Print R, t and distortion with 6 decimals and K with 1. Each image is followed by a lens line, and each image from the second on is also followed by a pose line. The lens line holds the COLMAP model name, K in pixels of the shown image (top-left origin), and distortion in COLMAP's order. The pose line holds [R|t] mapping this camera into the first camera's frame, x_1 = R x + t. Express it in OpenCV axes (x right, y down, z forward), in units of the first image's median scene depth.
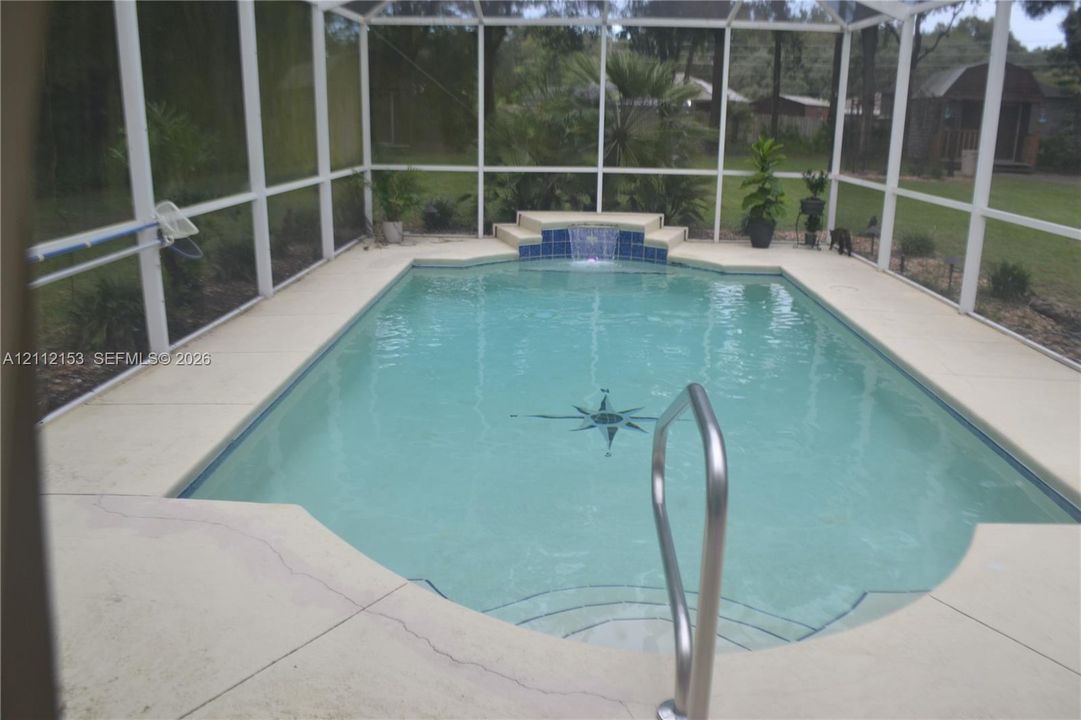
lens RADIAL K [[841.4, 0, 540.9], [0, 841.4, 325.5], [0, 0, 1]] dist [-0.077926, 0.000110]
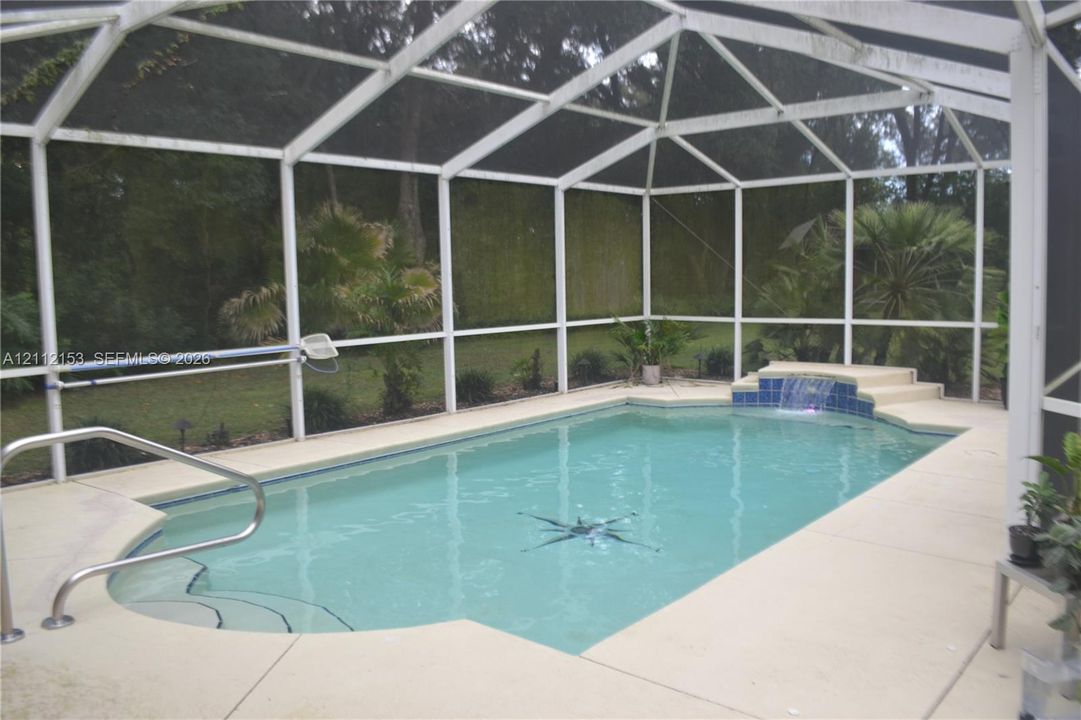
lens RADIAL K [[870.7, 0, 540.5], [0, 870.7, 360.0], [0, 0, 1]] dist [-0.077717, 0.001440]
pose [[0.789433, 0.032548, -0.612973, 0.442106], [-0.119238, 0.987703, -0.101118, 0.004040], [0.602144, 0.152916, 0.783607, 0.000311]]
